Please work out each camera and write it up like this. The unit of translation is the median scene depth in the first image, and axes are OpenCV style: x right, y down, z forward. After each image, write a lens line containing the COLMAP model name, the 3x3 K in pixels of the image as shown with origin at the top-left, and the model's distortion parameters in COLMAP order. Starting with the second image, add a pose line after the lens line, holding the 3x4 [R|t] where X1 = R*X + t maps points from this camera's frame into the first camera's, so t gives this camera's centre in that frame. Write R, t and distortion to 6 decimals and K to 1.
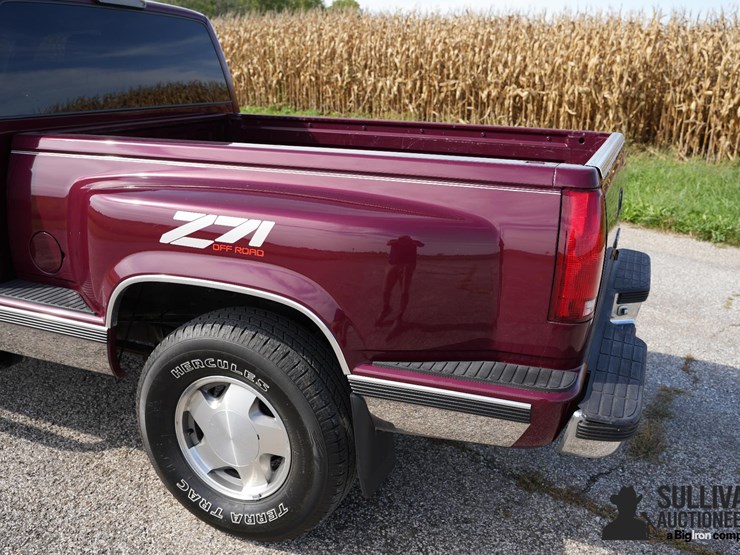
lens RADIAL K [[672.7, 0, 370.0], [0, 672.7, 277.5], [0, 0, 1]] dist [-0.071468, 0.024661]
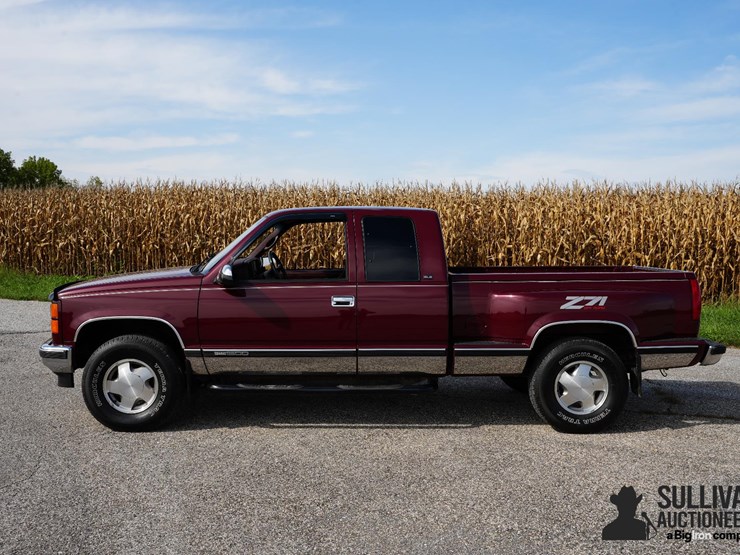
lens RADIAL K [[727.7, 0, 370.0], [0, 727.7, 277.5], [0, 0, 1]] dist [-0.021889, 0.007635]
pose [[0.922448, -0.045852, 0.383388, -0.269499], [0.135074, 0.968507, -0.209164, 0.042612], [-0.361724, 0.244729, 0.899591, -0.174470]]
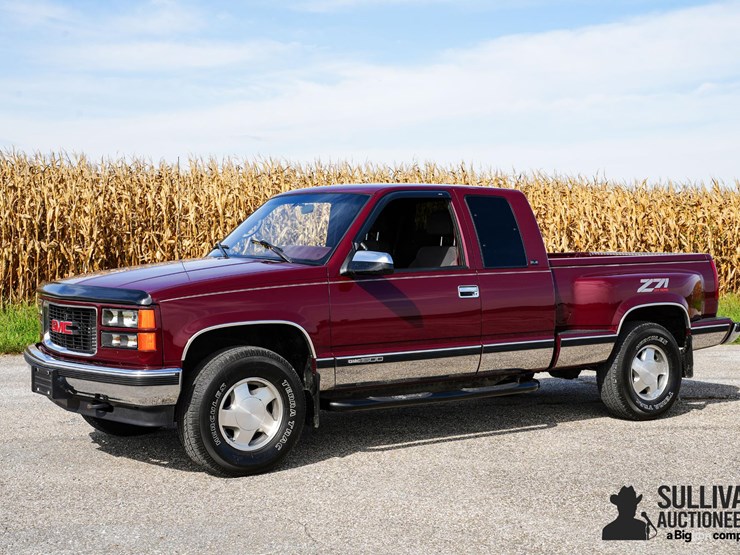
lens RADIAL K [[1048.0, 0, 370.0], [0, 1048.0, 277.5], [0, 0, 1]] dist [0.186188, 0.031437]
pose [[0.552362, -0.062230, 0.831278, -0.544220], [0.262806, 0.959356, -0.102809, 0.006904], [-0.791094, 0.275253, 0.546266, -0.060642]]
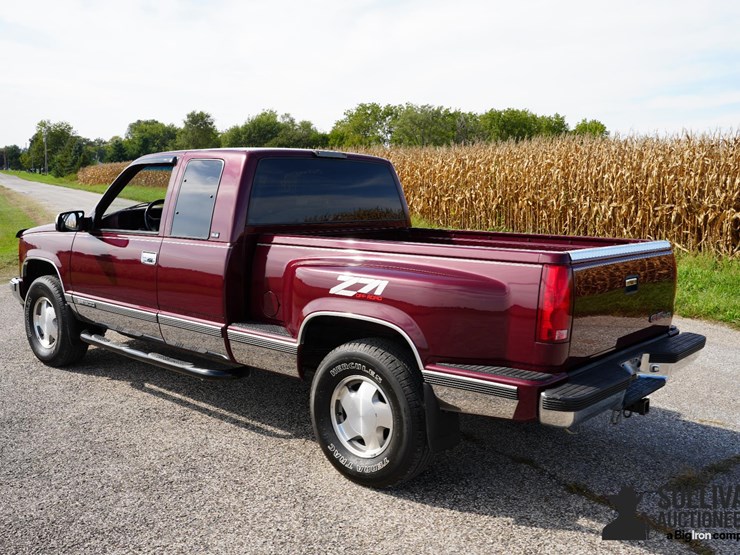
lens RADIAL K [[713.5, 0, 377.0], [0, 713.5, 278.2], [0, 0, 1]] dist [-0.051429, 0.017910]
pose [[0.947861, 0.028266, -0.317428, 0.052364], [-0.086075, 0.981746, -0.169605, 0.028490], [0.306840, 0.188084, 0.932992, -0.094735]]
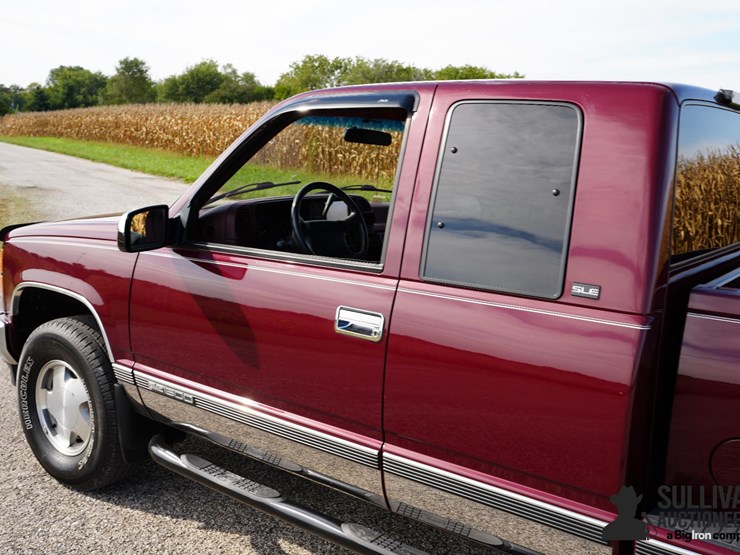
lens RADIAL K [[754.2, 0, 370.0], [0, 754.2, 277.5], [0, 0, 1]] dist [-0.000386, 0.007343]
pose [[0.964801, 0.053282, -0.257526, -0.098878], [-0.089539, 0.987307, -0.131179, -0.013328], [0.247267, 0.149620, 0.957326, 0.019661]]
